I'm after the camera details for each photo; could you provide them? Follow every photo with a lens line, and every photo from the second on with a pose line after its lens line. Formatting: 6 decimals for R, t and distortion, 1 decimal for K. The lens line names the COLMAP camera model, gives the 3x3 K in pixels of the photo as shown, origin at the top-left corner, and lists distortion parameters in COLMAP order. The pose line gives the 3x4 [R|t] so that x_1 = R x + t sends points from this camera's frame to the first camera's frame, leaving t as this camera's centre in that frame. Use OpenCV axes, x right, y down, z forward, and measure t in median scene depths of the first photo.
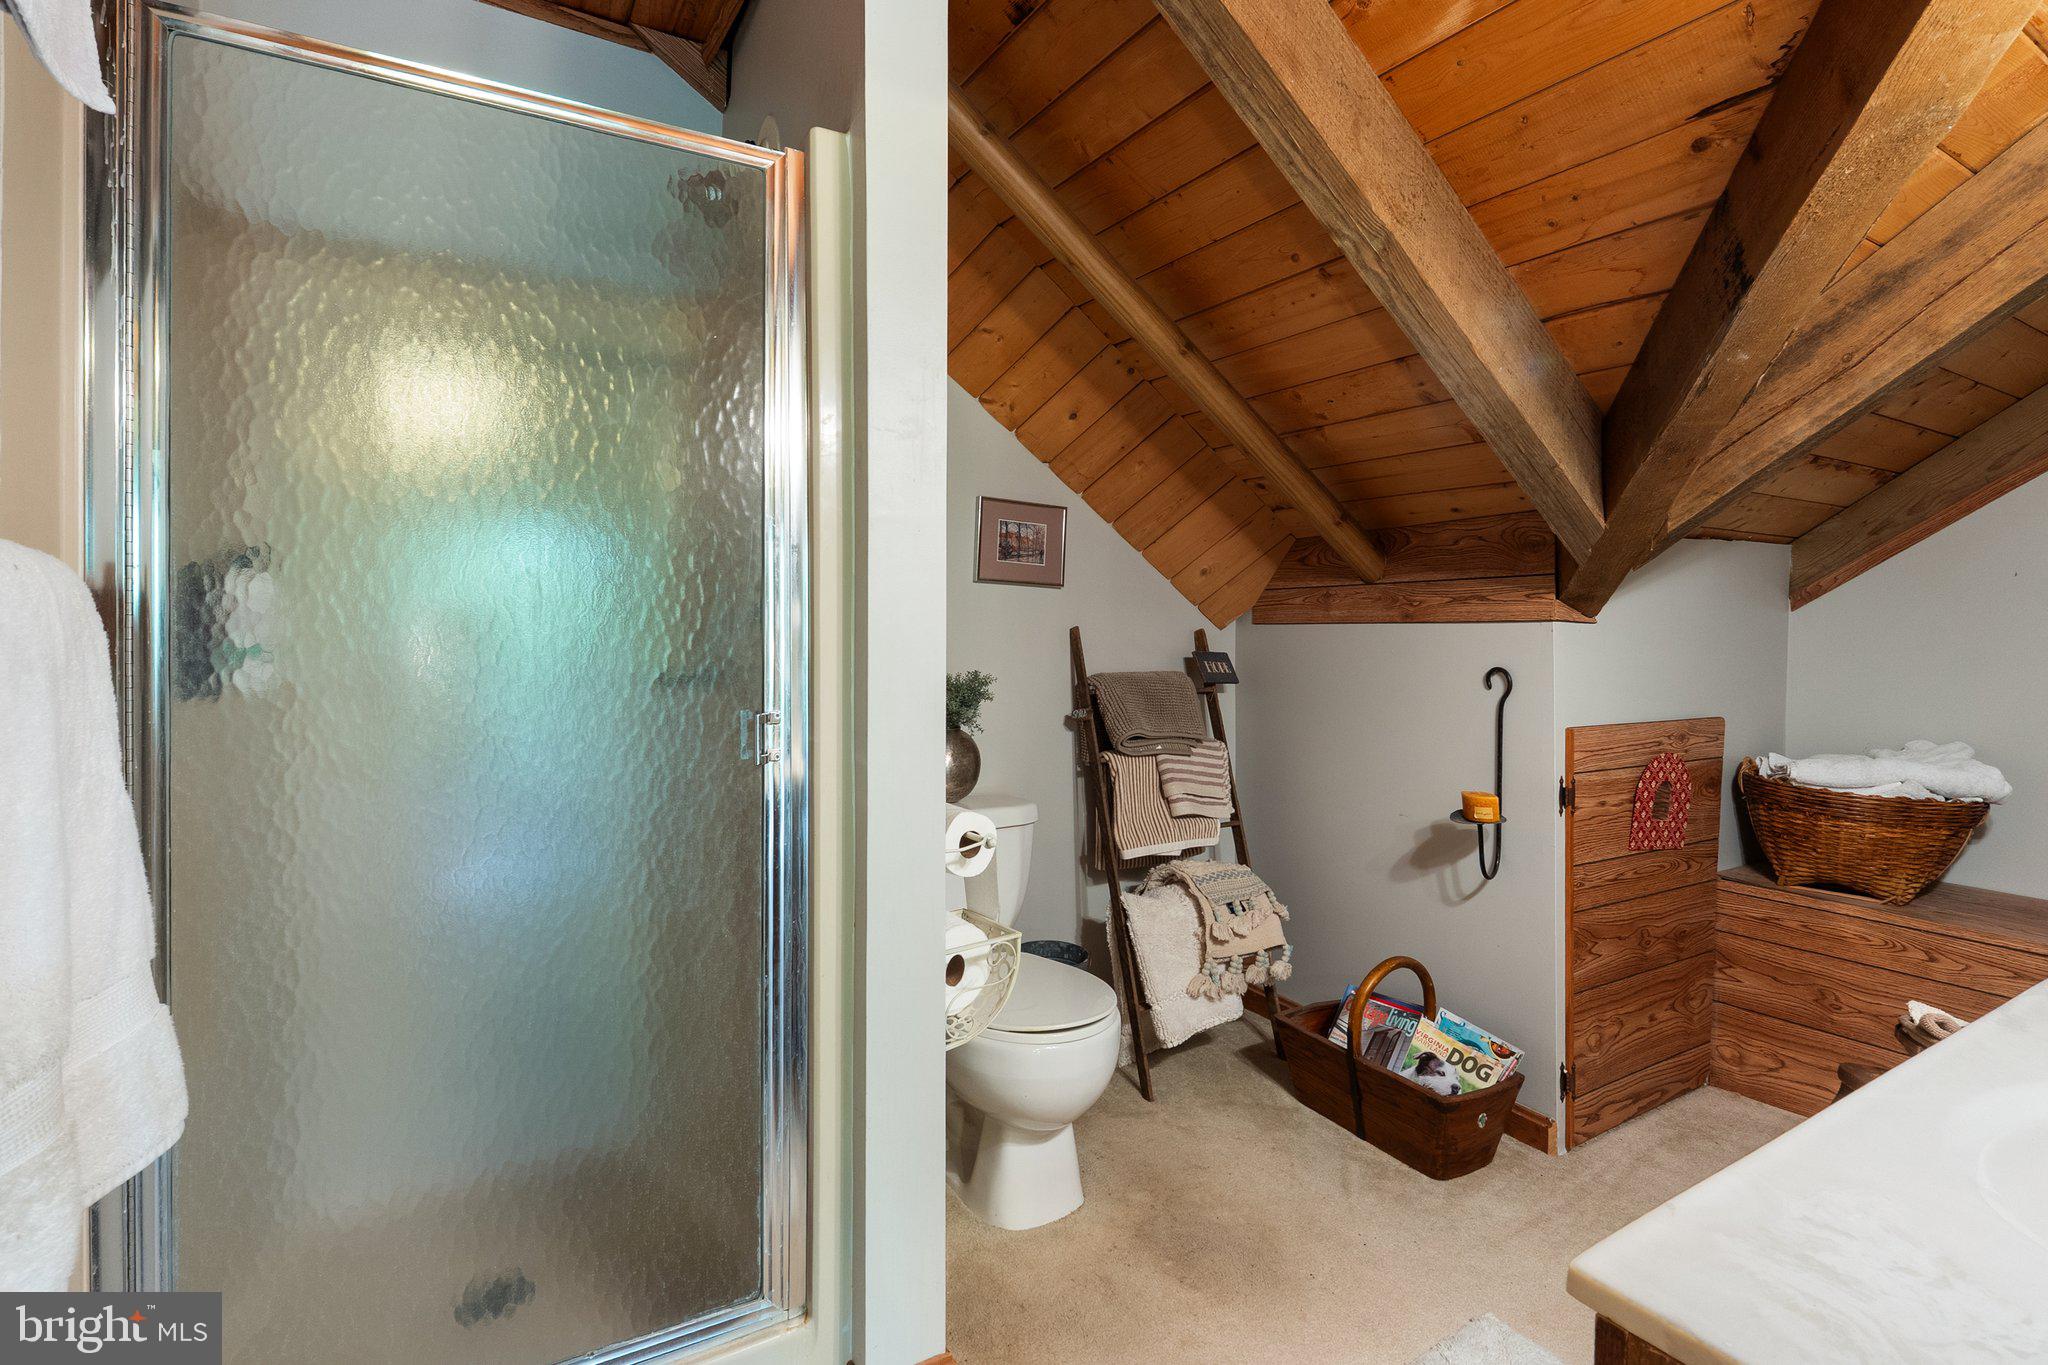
lens RADIAL K [[981.6, 0, 1024.1], [0, 981.6, 670.7], [0, 0, 1]] dist [-0.000932, -0.000206]
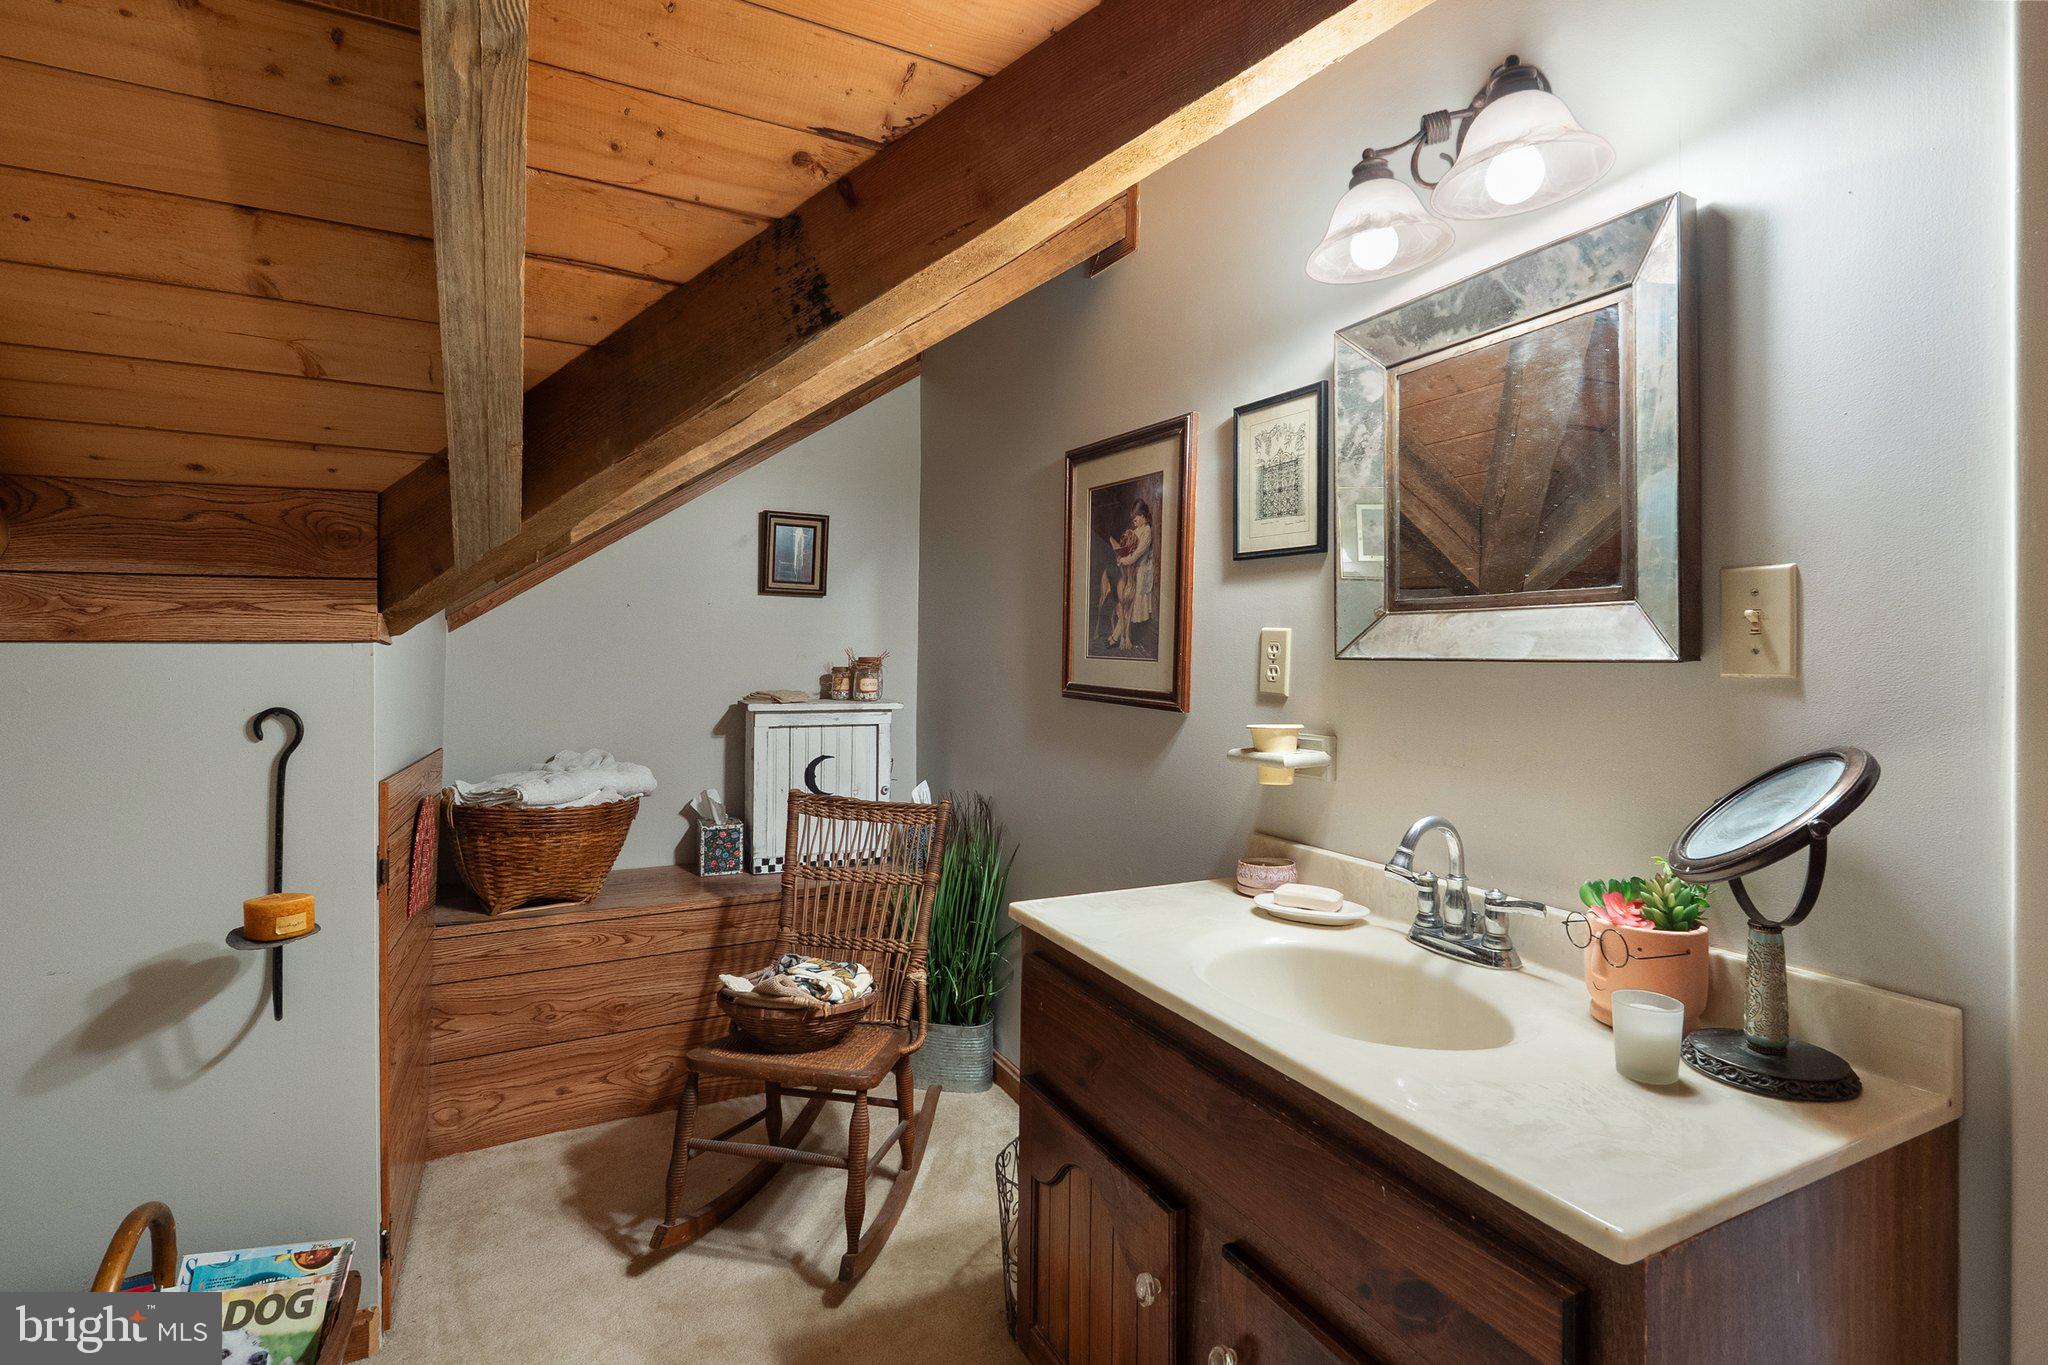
lens RADIAL K [[971.7, 0, 1026.5], [0, 971.7, 656.4], [0, 0, 1]] dist [-0.004023, -0.000355]
pose [[0.078667, -0.007646, 0.996872, -0.153413], [0.042286, 0.999096, 0.004326, -0.020111], [-0.996004, 0.041813, 0.078919, 0.421606]]
